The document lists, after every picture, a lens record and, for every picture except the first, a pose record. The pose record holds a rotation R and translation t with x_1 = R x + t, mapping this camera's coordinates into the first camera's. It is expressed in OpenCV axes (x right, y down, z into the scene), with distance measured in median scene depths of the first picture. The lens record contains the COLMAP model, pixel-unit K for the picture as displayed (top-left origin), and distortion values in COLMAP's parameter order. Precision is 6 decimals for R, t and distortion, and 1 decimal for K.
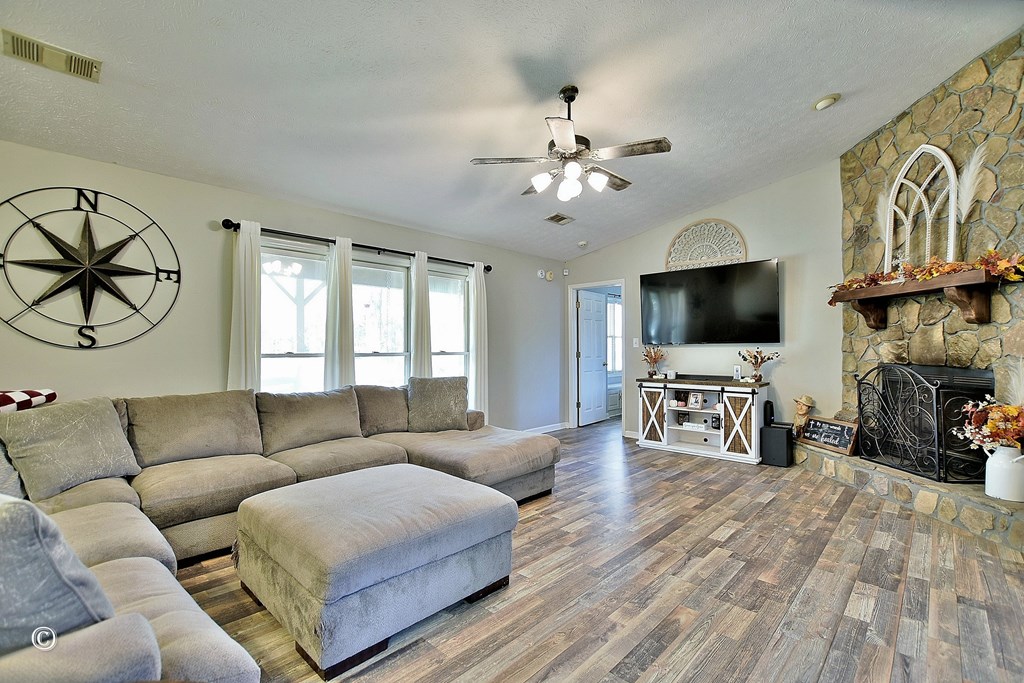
lens RADIAL K [[458.7, 0, 512.0], [0, 458.7, 341.5], [0, 0, 1]] dist [-0.028088, -0.000022]
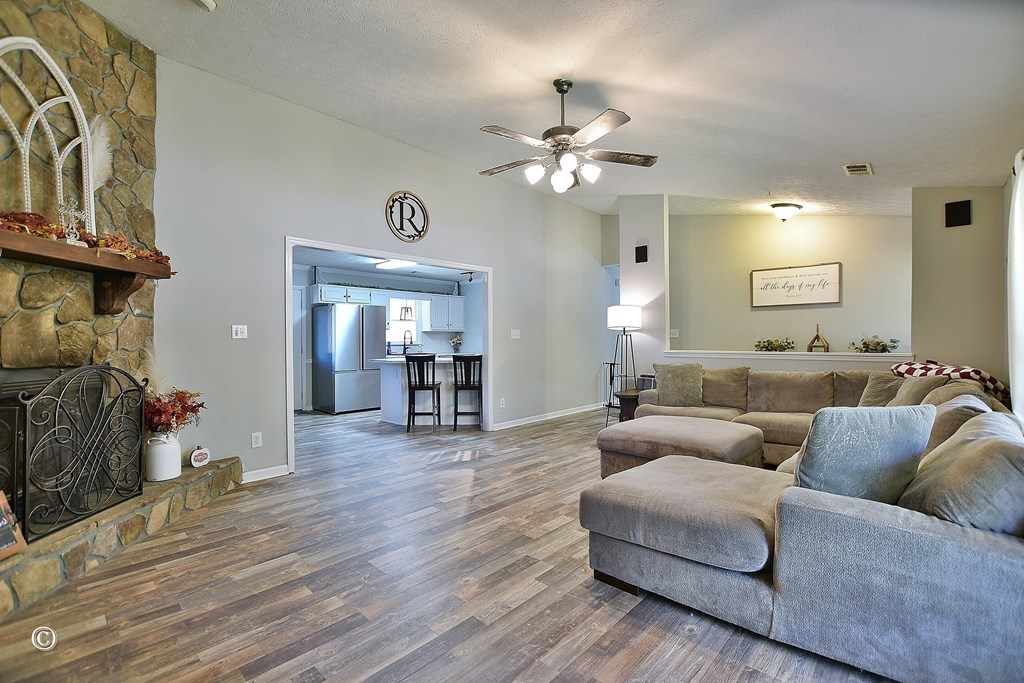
lens RADIAL K [[458.7, 0, 512.0], [0, 458.7, 341.5], [0, 0, 1]] dist [-0.028088, -0.000022]
pose [[-0.999956, 0.005559, -0.007579, 0.184233], [0.005614, 0.999959, -0.007133, 0.019687], [0.007539, -0.007175, -0.999946, 1.490784]]
